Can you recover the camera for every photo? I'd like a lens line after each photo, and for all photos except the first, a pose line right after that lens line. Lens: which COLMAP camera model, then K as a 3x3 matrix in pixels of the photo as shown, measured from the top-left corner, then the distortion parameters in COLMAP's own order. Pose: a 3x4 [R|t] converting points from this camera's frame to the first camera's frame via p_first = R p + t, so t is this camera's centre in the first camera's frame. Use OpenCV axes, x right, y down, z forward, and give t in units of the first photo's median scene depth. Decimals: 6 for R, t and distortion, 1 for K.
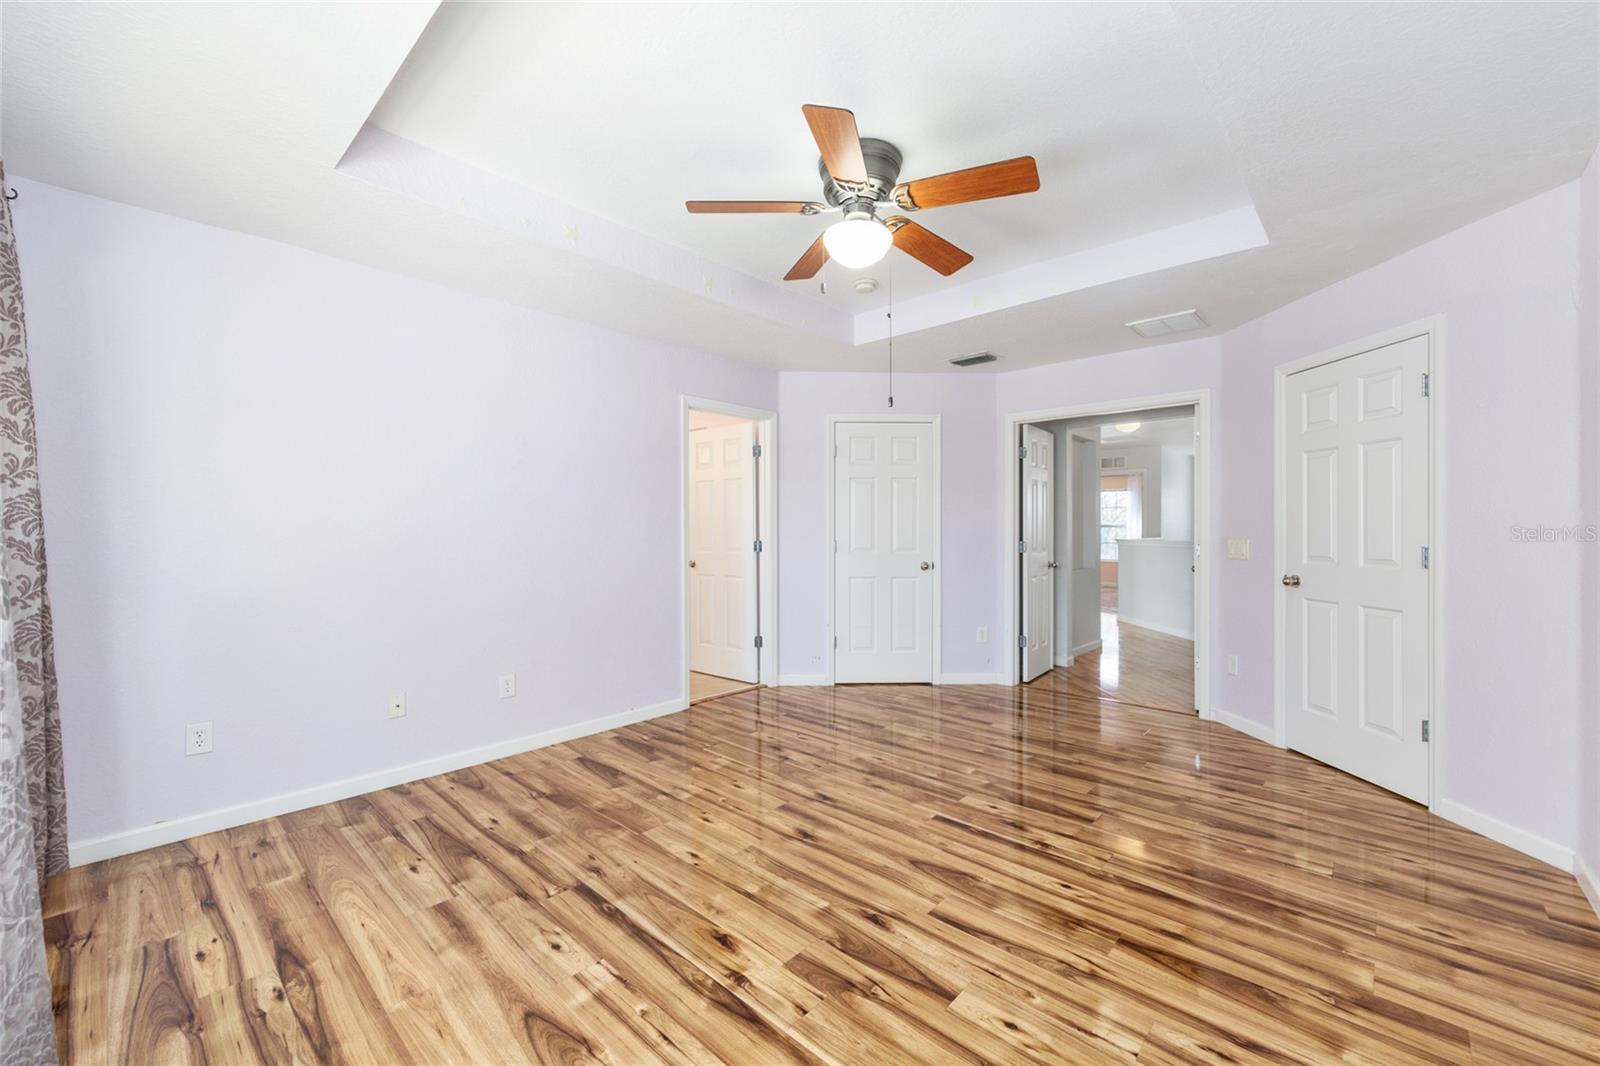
lens RADIAL K [[635.0, 0, 800.0], [0, 635.0, 533.0], [0, 0, 1]] dist [0.000385, 0.000053]
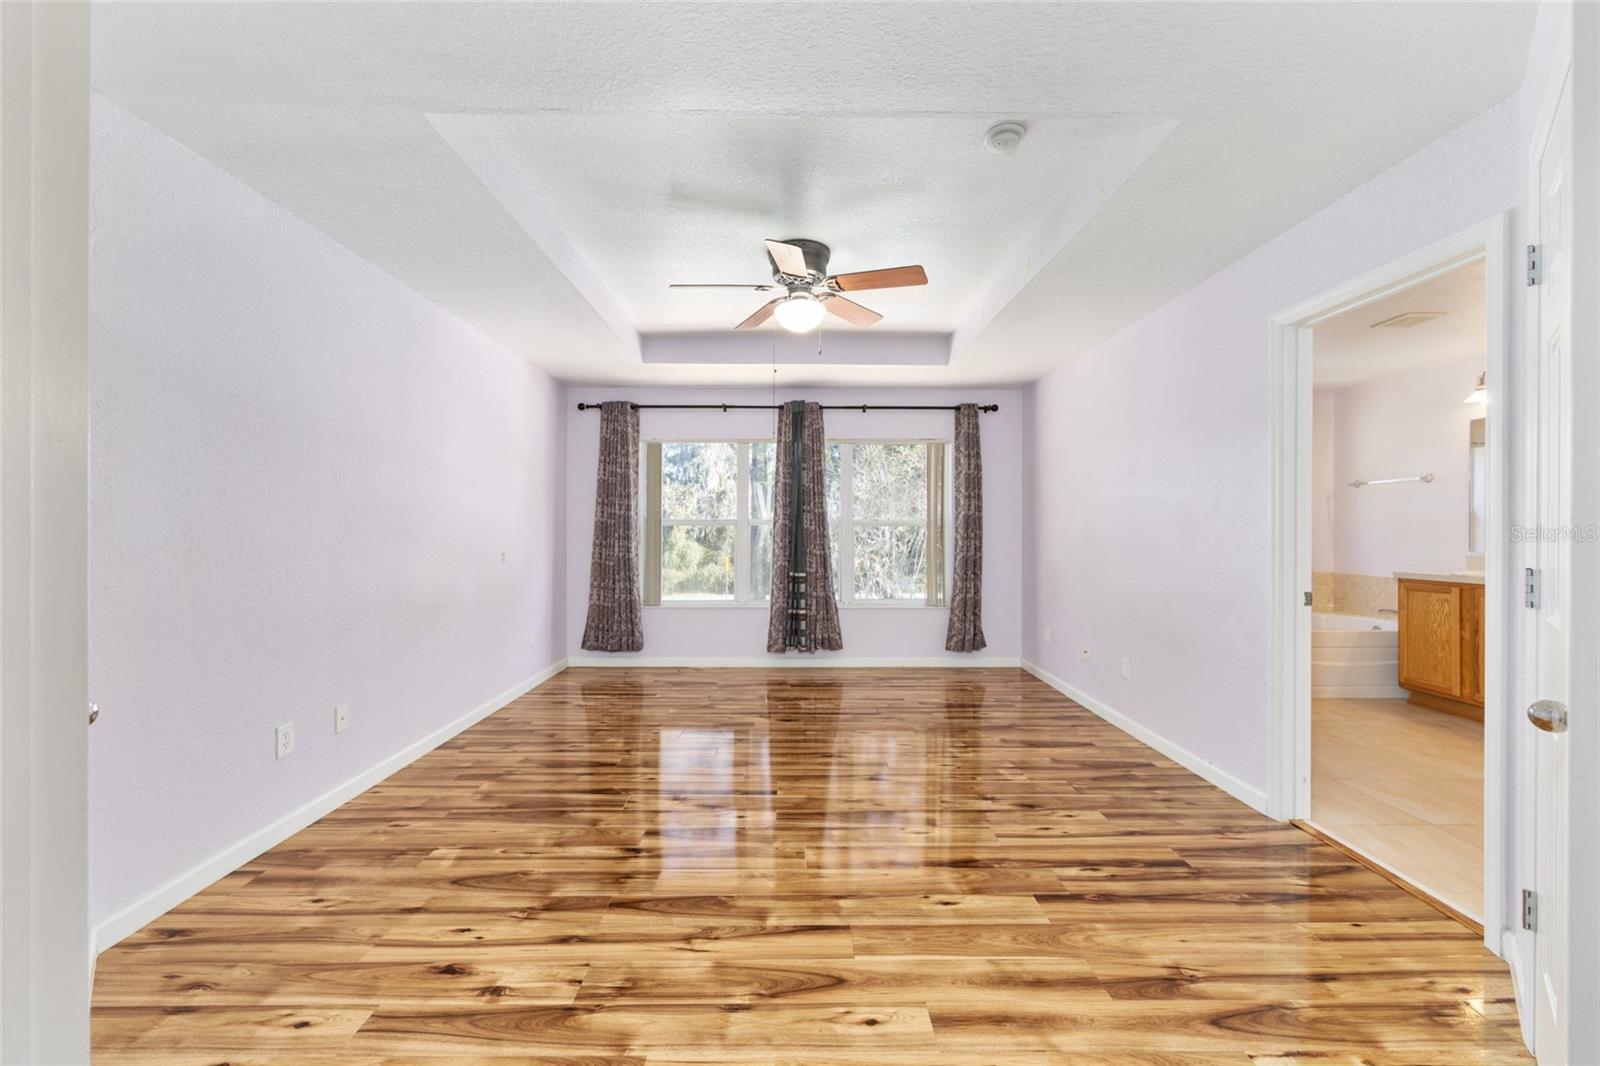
lens RADIAL K [[635.0, 0, 799.0], [0, 635.0, 530.8], [0, 0, 1]] dist [0.000385, 0.000053]
pose [[-0.721261, 0.001607, -0.692662, 0.804009], [-0.003886, 0.999972, 0.006366, -0.006159], [0.692652, 0.007284, -0.721235, 1.553705]]
